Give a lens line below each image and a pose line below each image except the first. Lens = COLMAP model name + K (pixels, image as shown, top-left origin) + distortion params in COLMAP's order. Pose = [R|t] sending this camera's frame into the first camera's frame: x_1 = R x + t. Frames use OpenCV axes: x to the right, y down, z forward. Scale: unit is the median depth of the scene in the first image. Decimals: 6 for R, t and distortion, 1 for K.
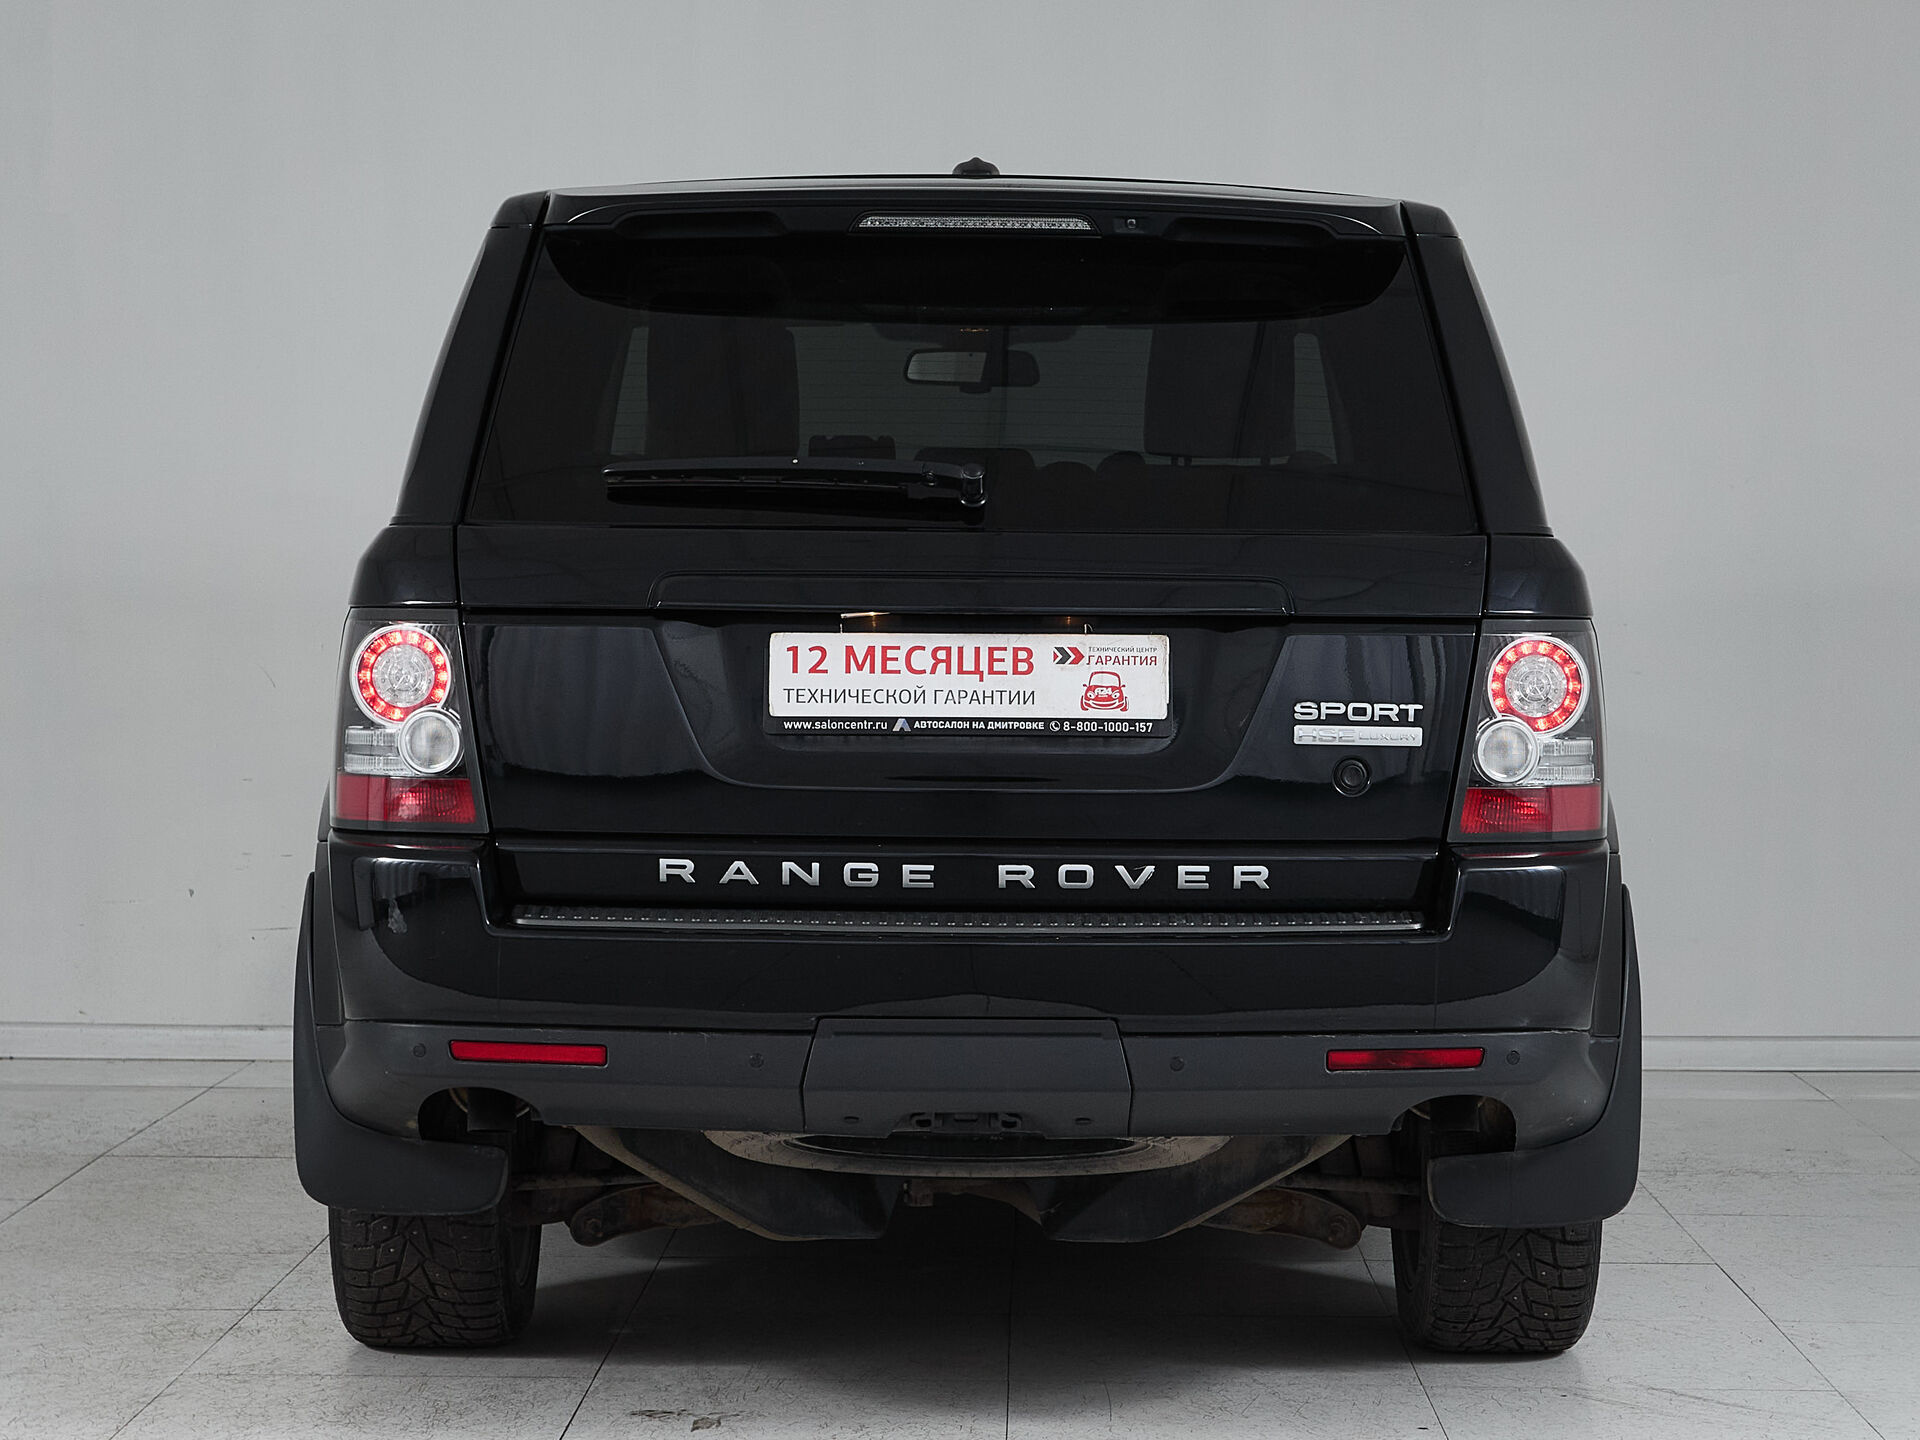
lens RADIAL K [[3744.9, 0, 925.1], [0, 3744.9, 718.5], [0, 0, 1]] dist [0.041775, 0.114534]
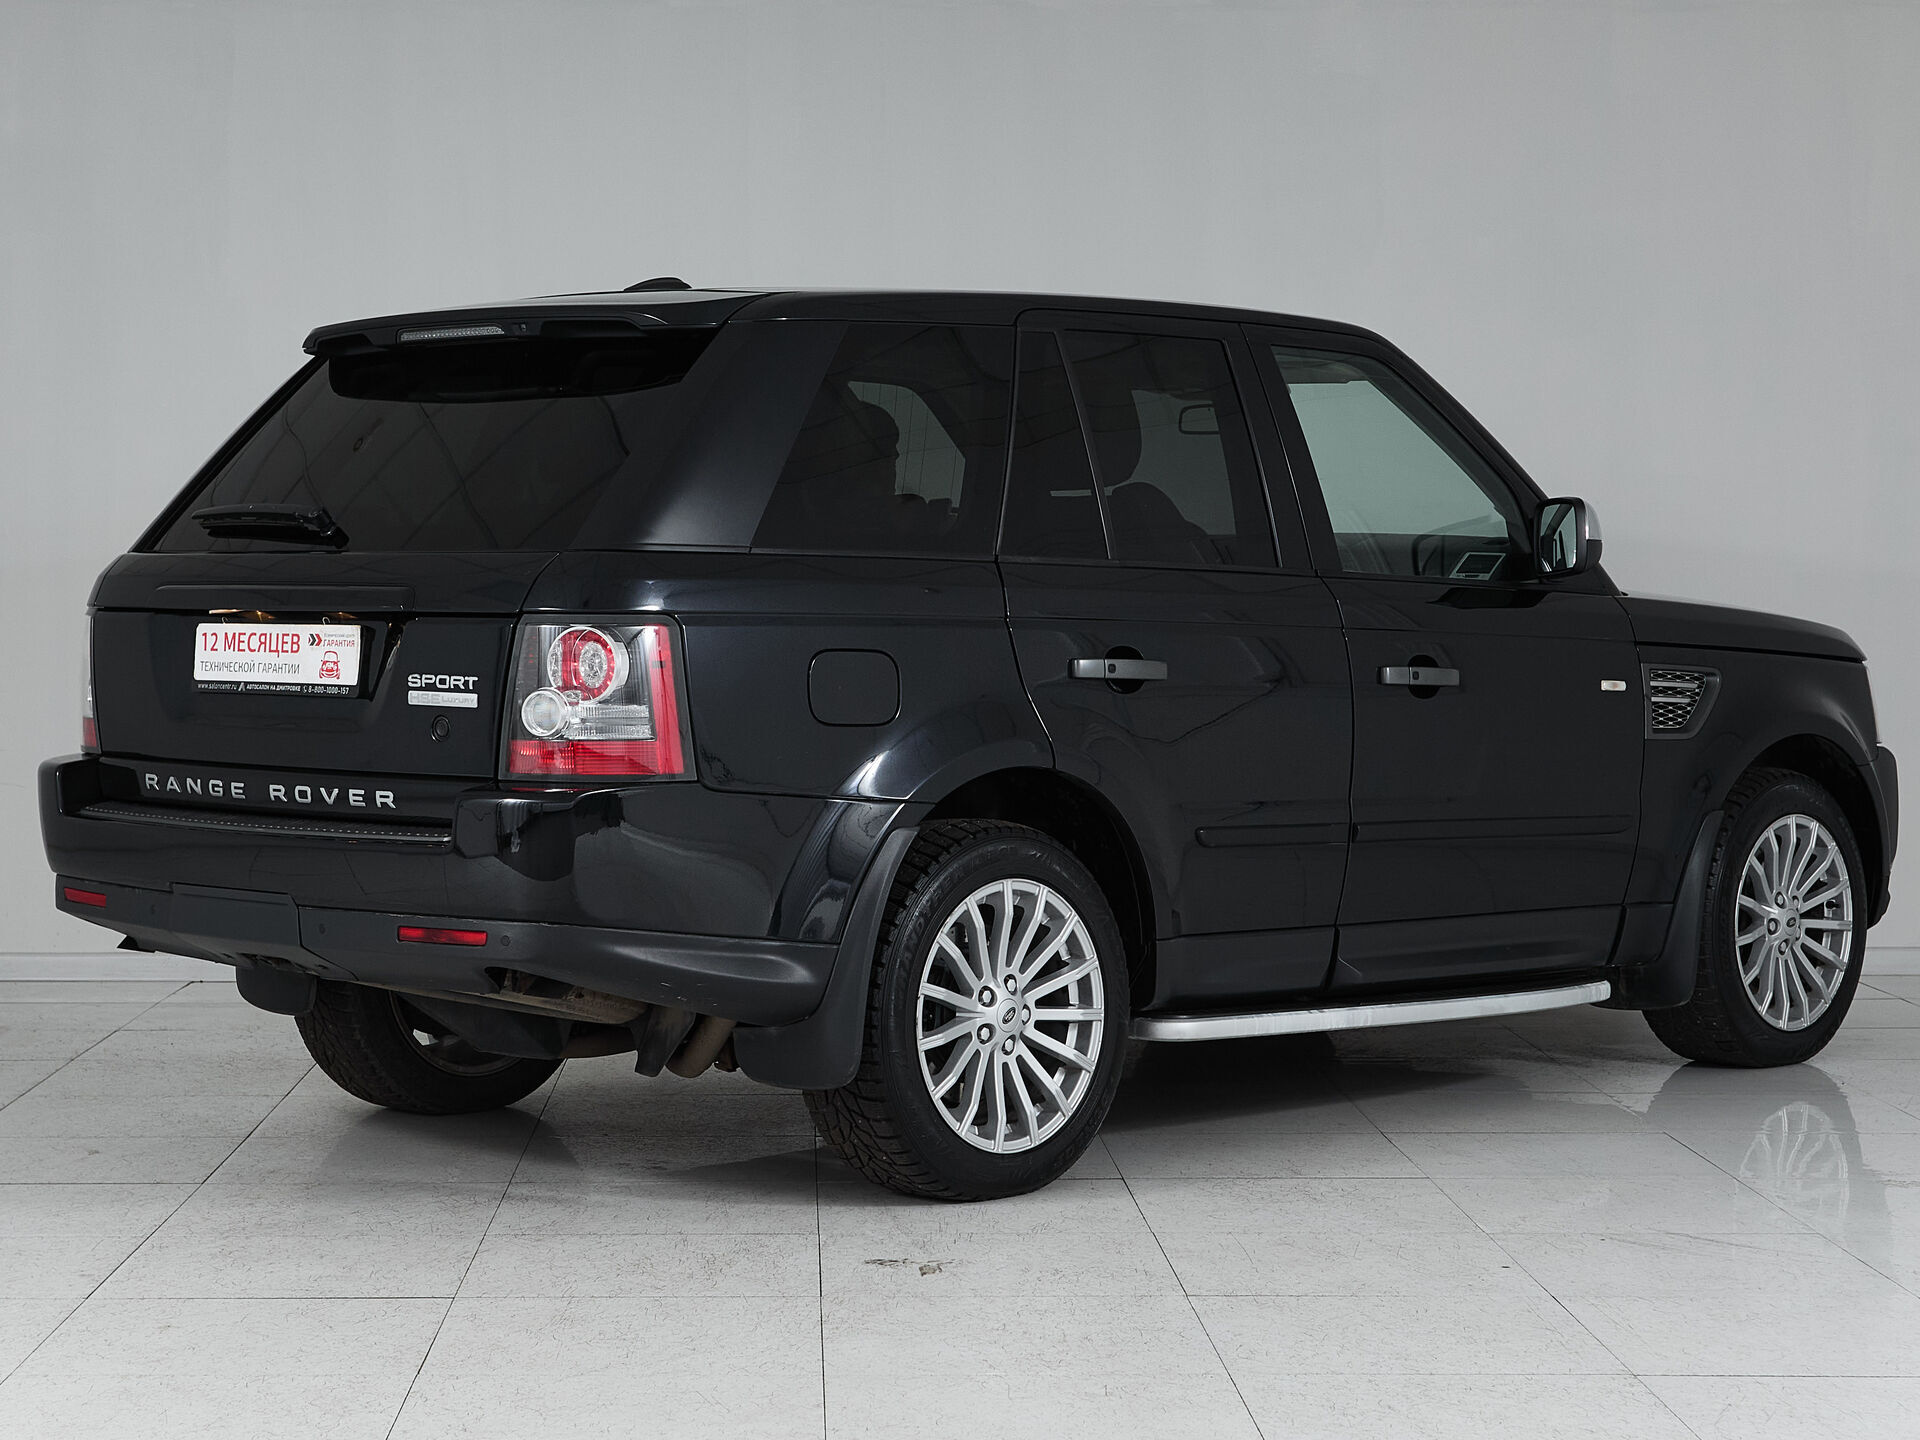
lens RADIAL K [[3744.9, 0, 925.1], [0, 3744.9, 718.5], [0, 0, 1]] dist [0.041775, 0.114534]
pose [[0.704262, 0.018343, -0.709703, 1.210977], [-0.035516, 0.999325, -0.009416, 0.018270], [0.709051, 0.031837, 0.704438, 0.163621]]
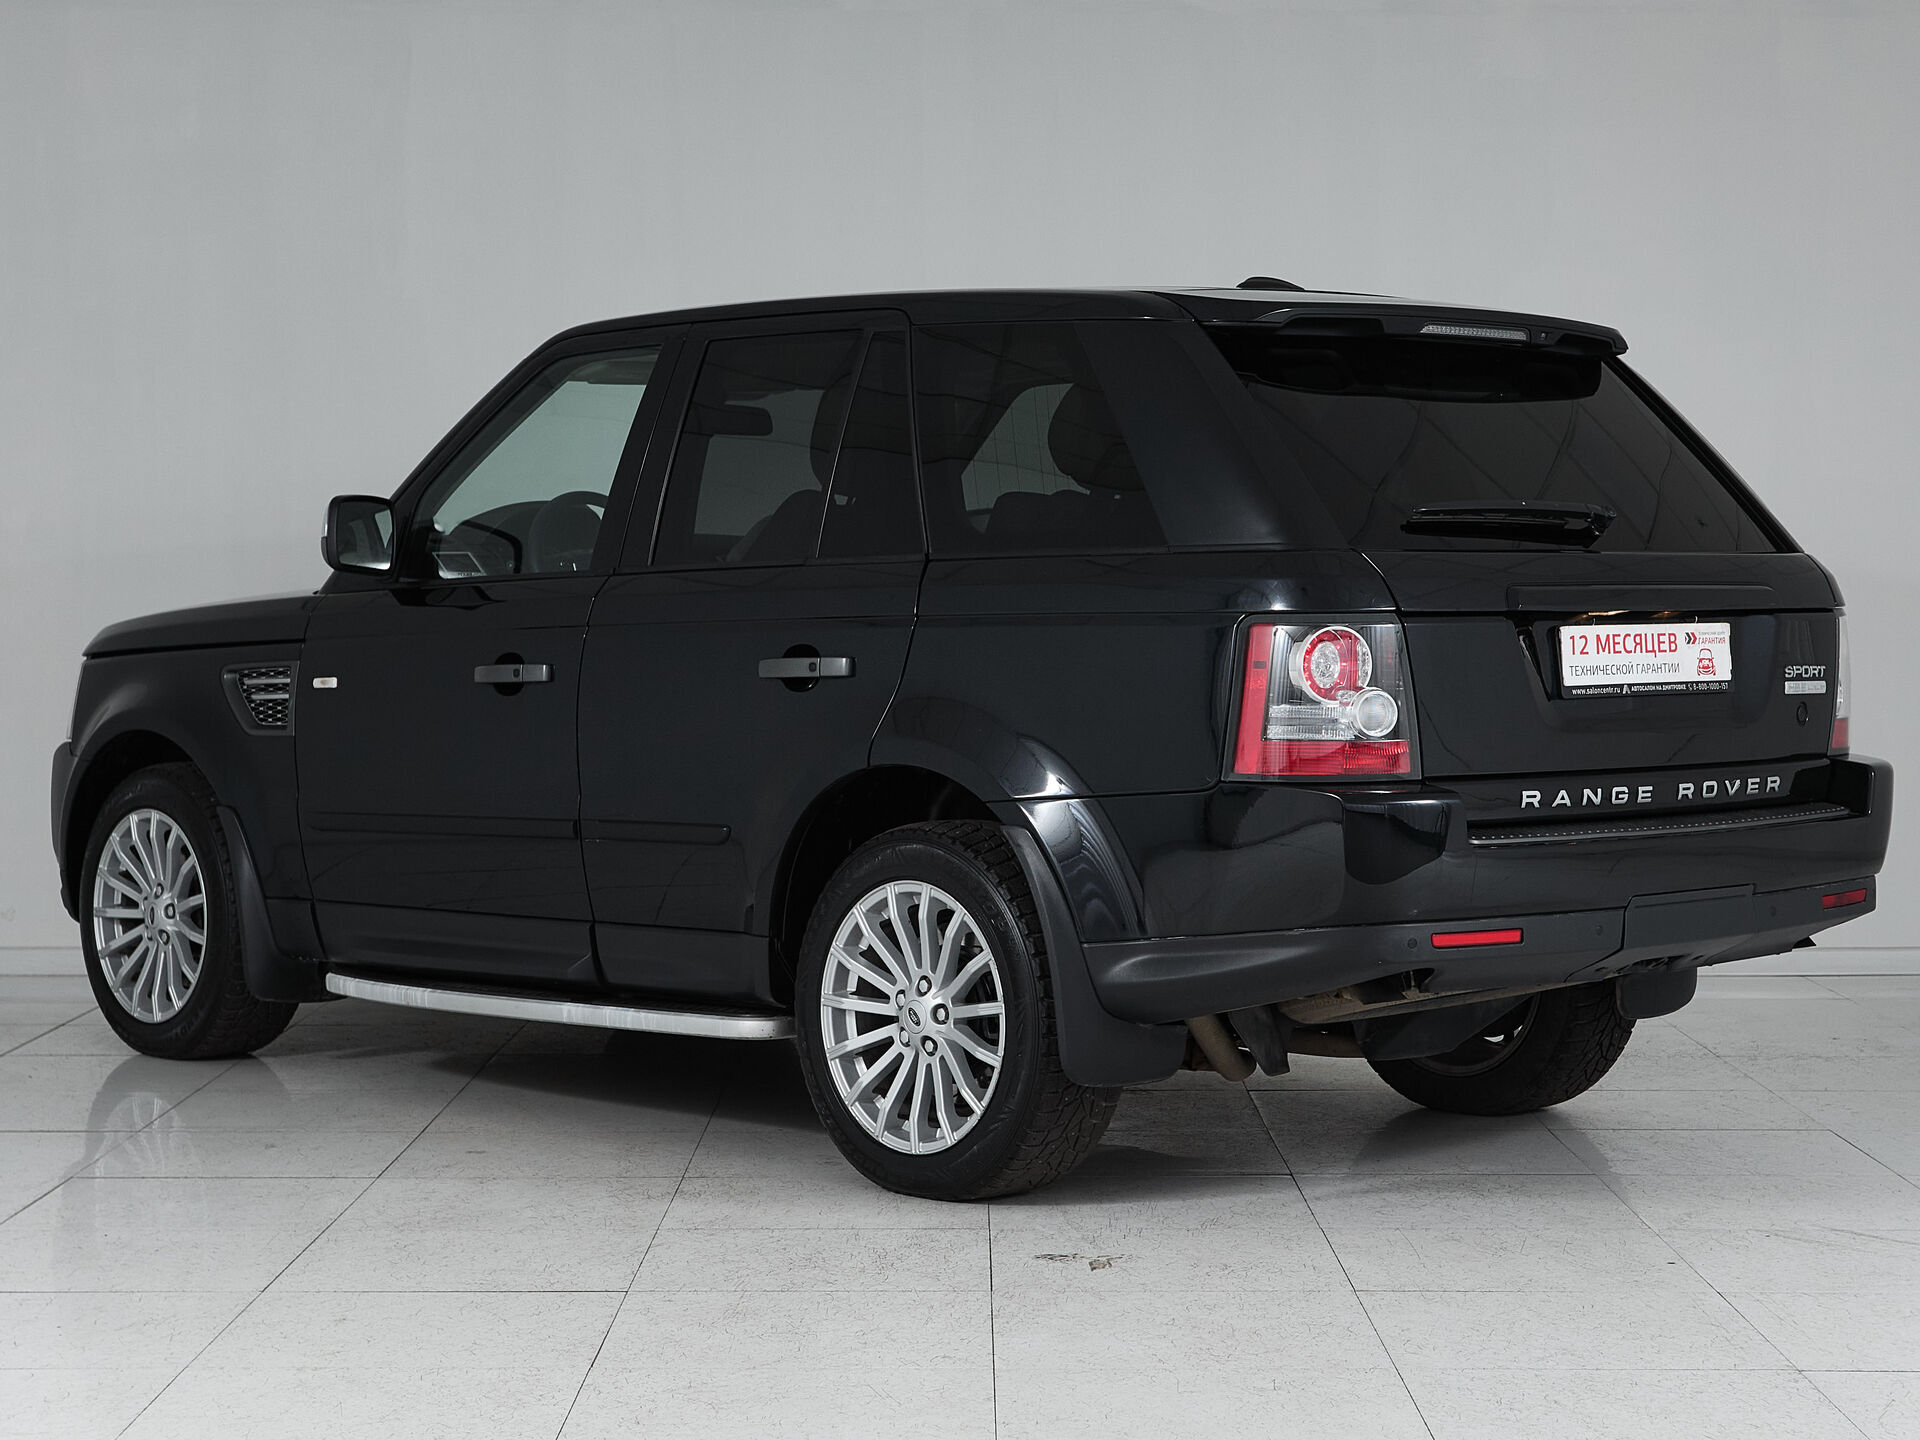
lens RADIAL K [[3744.9, 0, 925.1], [0, 3744.9, 718.5], [0, 0, 1]] dist [0.041775, 0.114534]
pose [[0.734998, -0.035993, 0.677114, -1.163223], [0.046282, 0.998924, 0.002861, -0.003586], [-0.676488, 0.029235, 0.735873, 0.133640]]
